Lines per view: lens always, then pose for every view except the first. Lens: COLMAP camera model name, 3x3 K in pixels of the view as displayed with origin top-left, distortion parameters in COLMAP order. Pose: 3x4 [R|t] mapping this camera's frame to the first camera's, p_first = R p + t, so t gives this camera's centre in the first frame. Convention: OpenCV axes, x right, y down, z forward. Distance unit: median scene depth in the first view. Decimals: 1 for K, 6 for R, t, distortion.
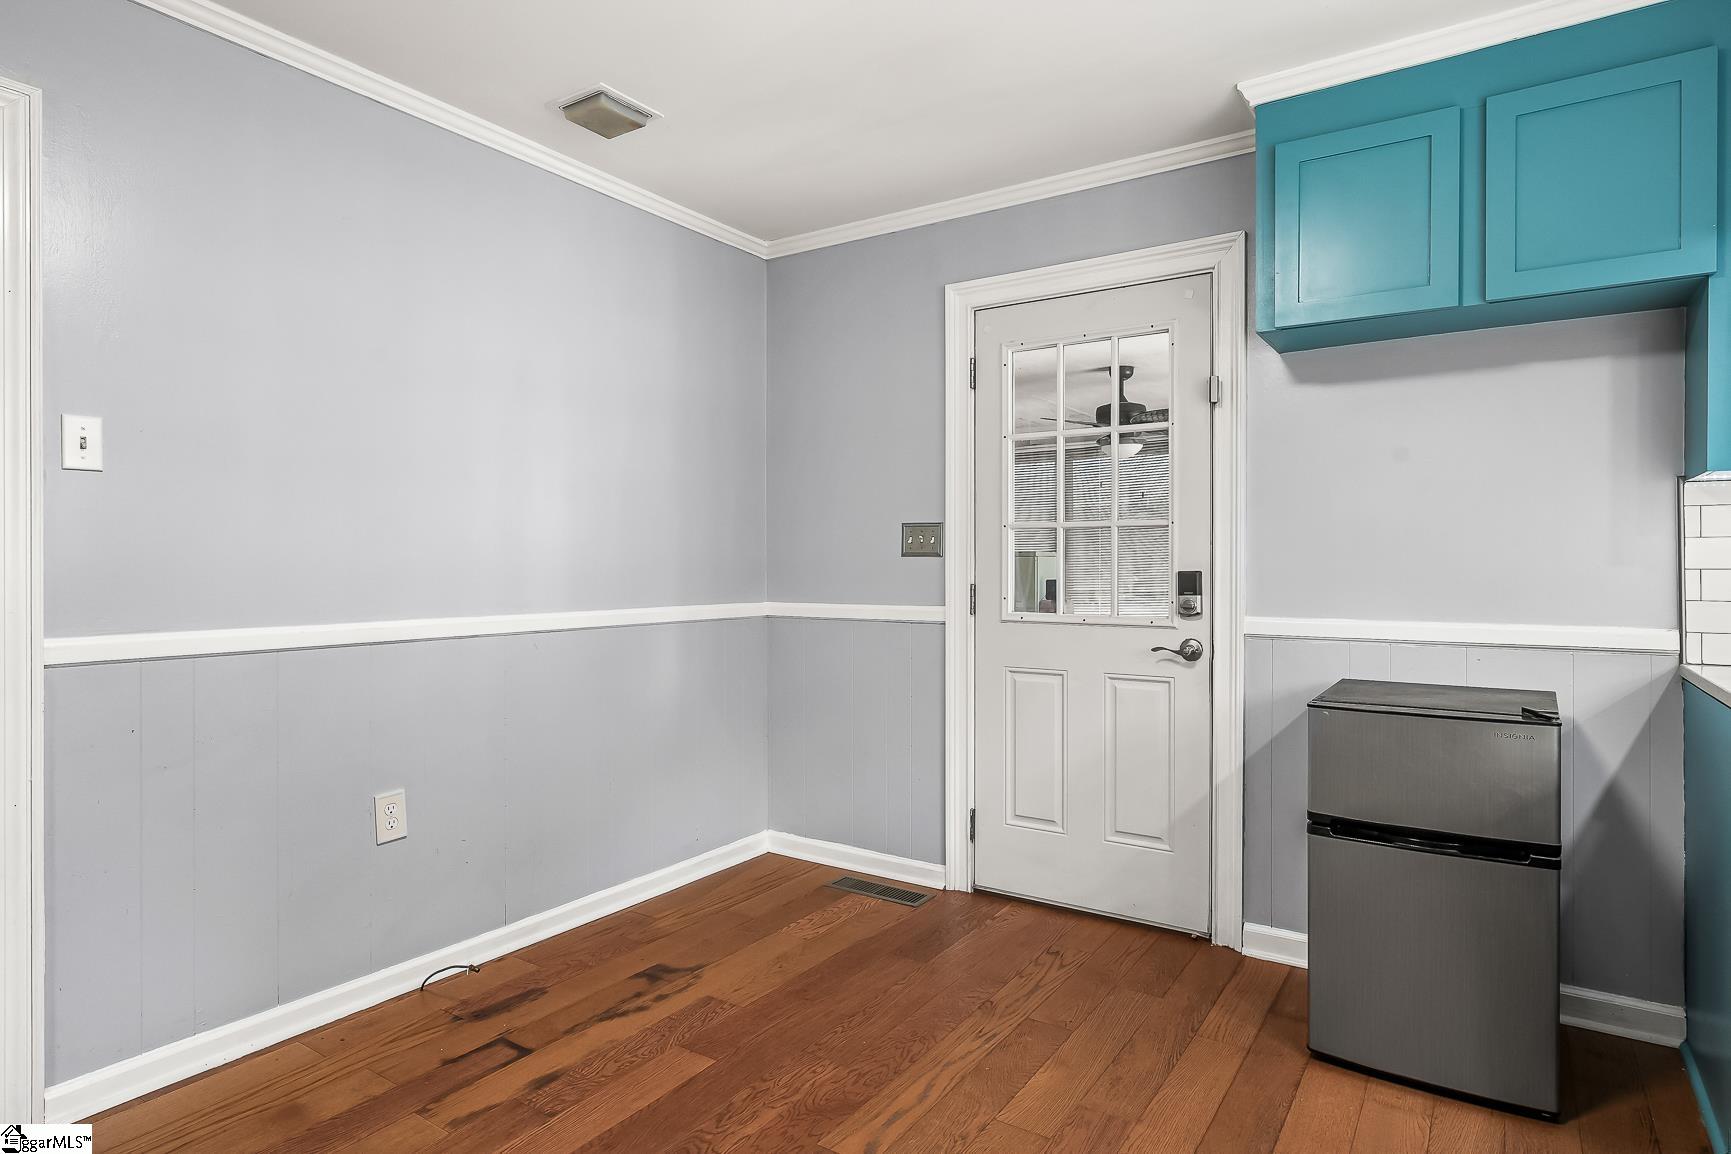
lens RADIAL K [[990.2, 0, 865.5], [0, 990.2, 577.0], [0, 0, 1]] dist [0.001886, 0.000454]
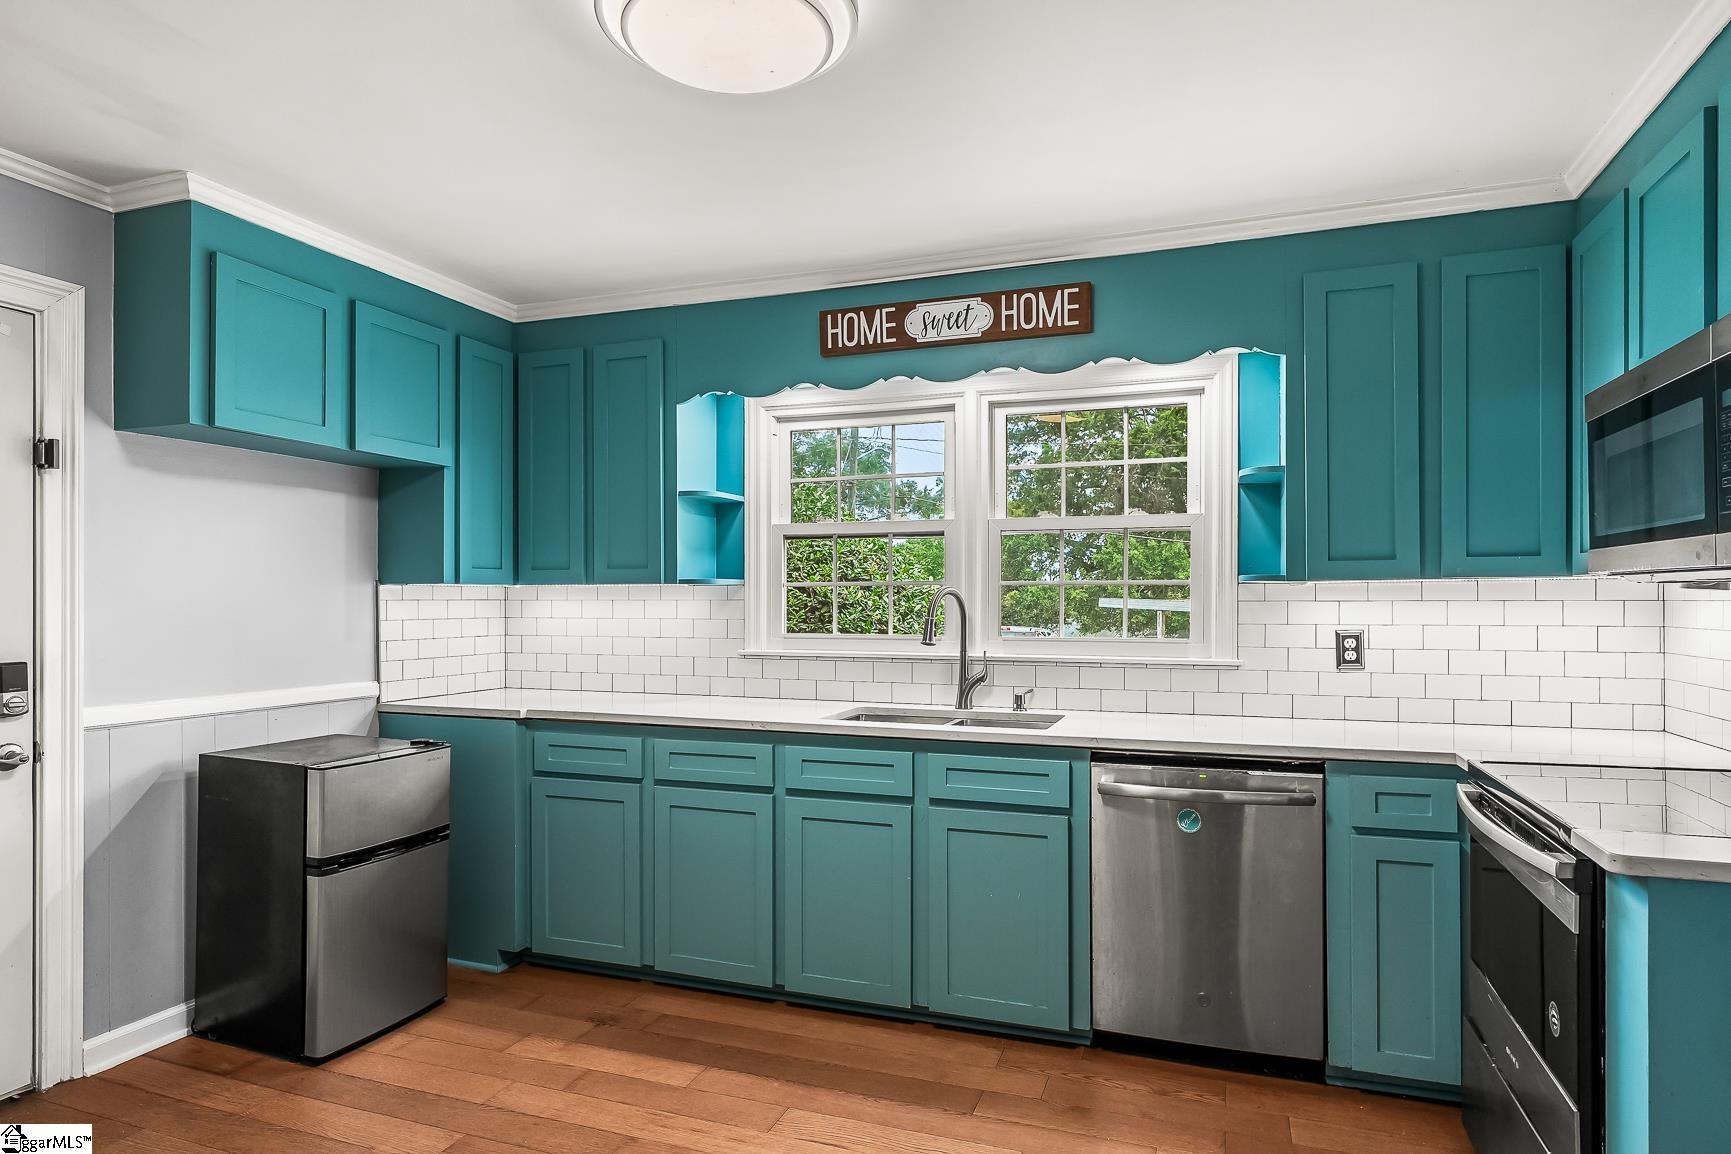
lens RADIAL K [[984.5, 0, 864.9], [0, 984.5, 606.1], [0, 0, 1]] dist [-0.001333, -0.000368]
pose [[-0.225878, 0.000226, 0.974156, -0.807773], [0.022699, 0.999730, 0.005031, -0.051354], [-0.973891, 0.023248, -0.225822, 0.598934]]
